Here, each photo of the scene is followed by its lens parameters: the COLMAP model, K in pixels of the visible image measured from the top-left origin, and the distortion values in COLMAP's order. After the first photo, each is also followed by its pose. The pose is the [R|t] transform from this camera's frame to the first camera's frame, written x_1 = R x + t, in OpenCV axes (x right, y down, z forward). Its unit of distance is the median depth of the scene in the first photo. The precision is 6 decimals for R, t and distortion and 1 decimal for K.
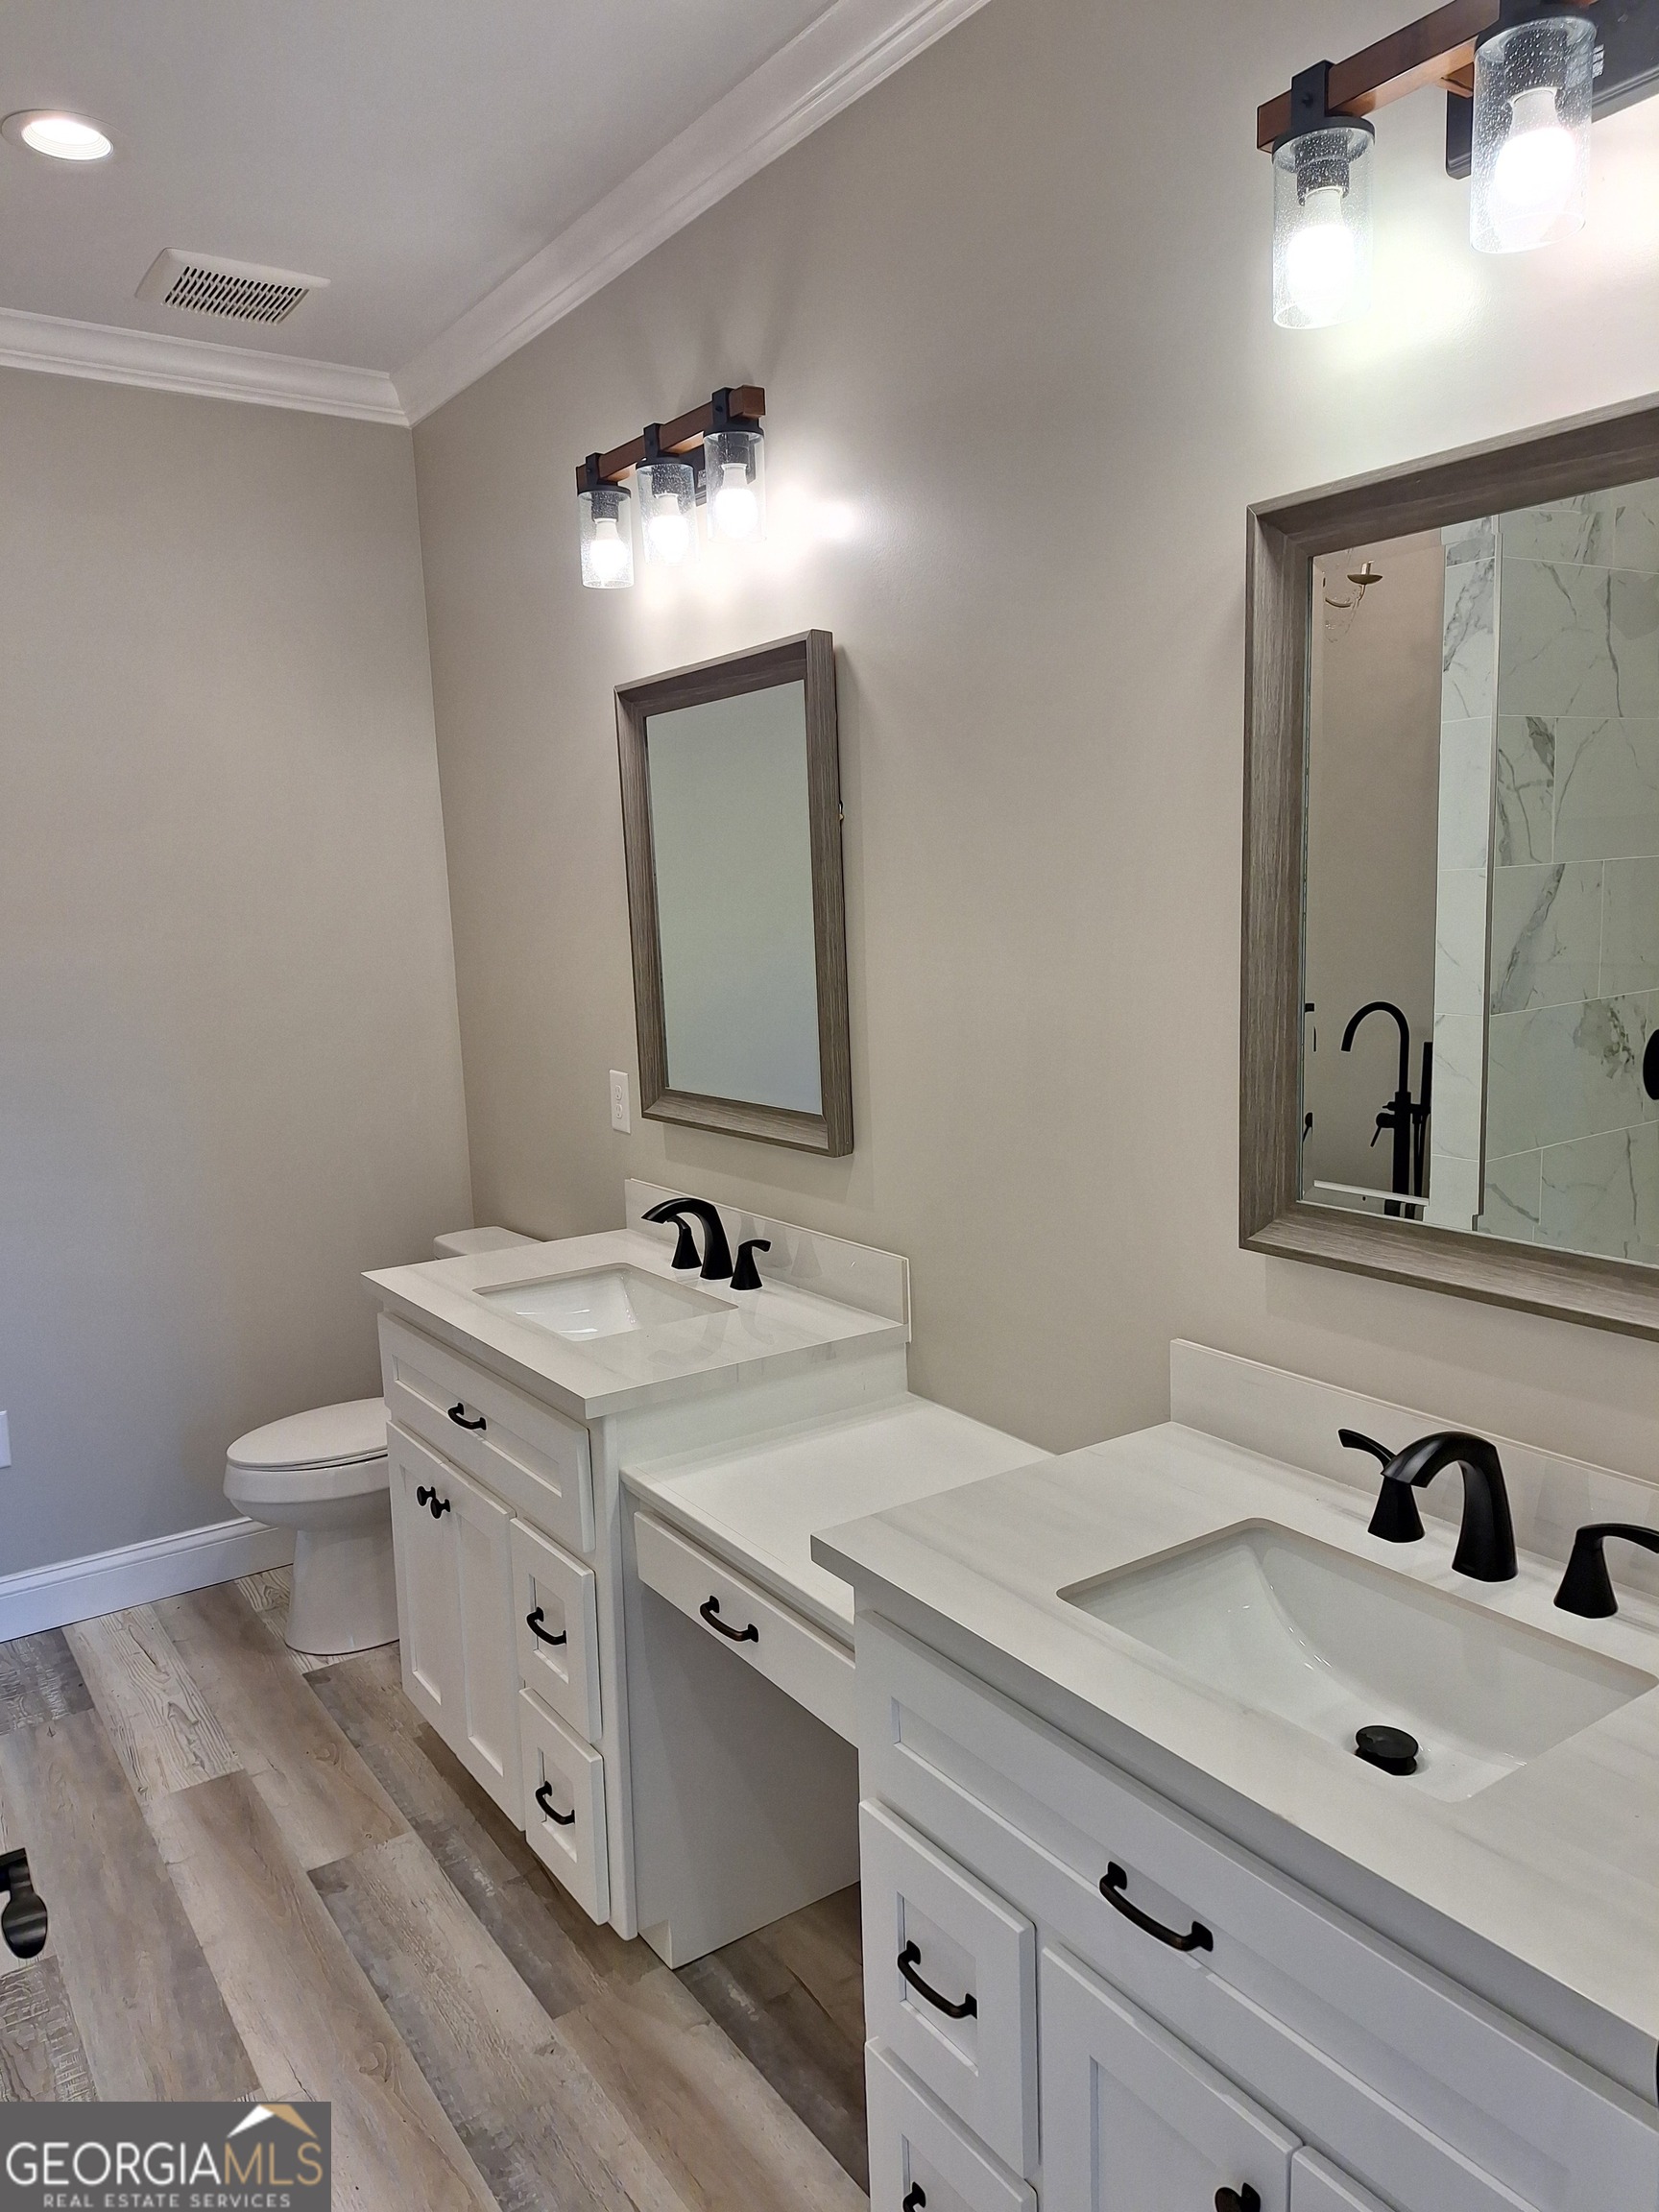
lens RADIAL K [[1522.3, 0, 834.4], [0, 1522.3, 1105.6], [0, 0, 1]] dist [0.085223, -0.084838]
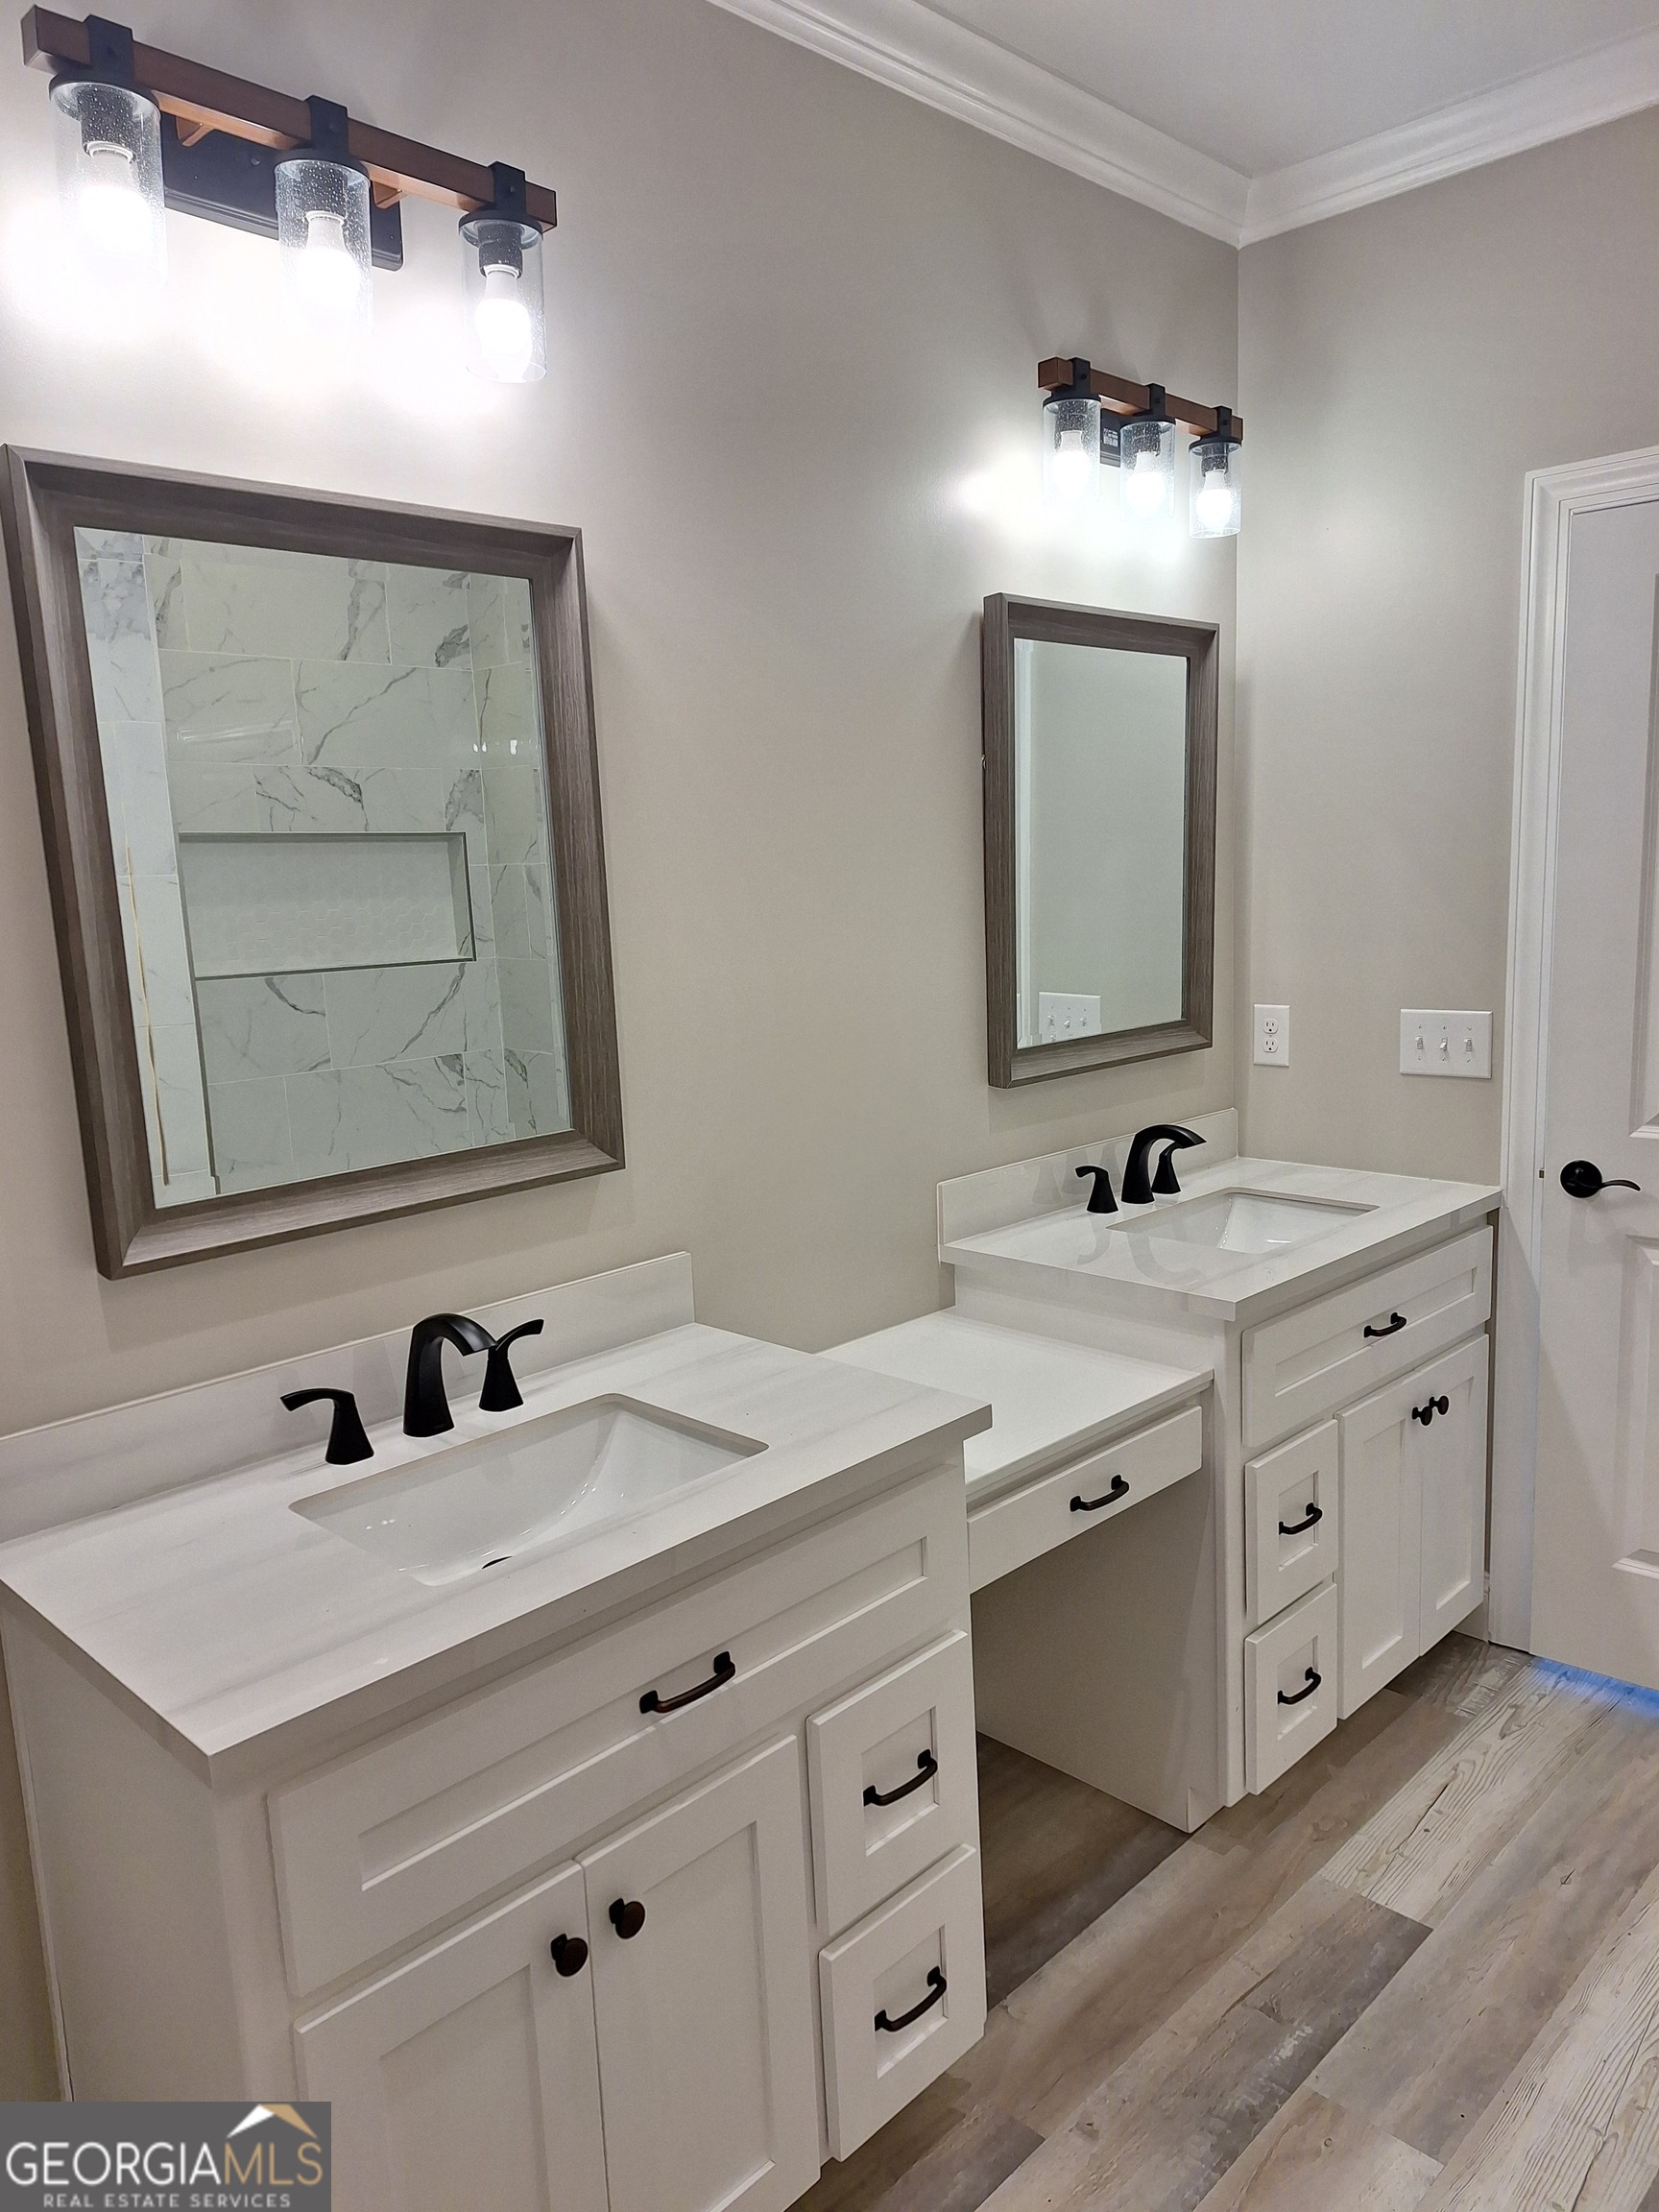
lens RADIAL K [[1522.3, 0, 834.3], [0, 1522.3, 1111.9], [0, 0, 1]] dist [0.085223, -0.084838]
pose [[-0.174084, -0.118199, 0.977611, -0.955591], [0.190170, 0.970046, 0.151148, -0.115009], [-0.966194, 0.212224, -0.146391, 1.146156]]
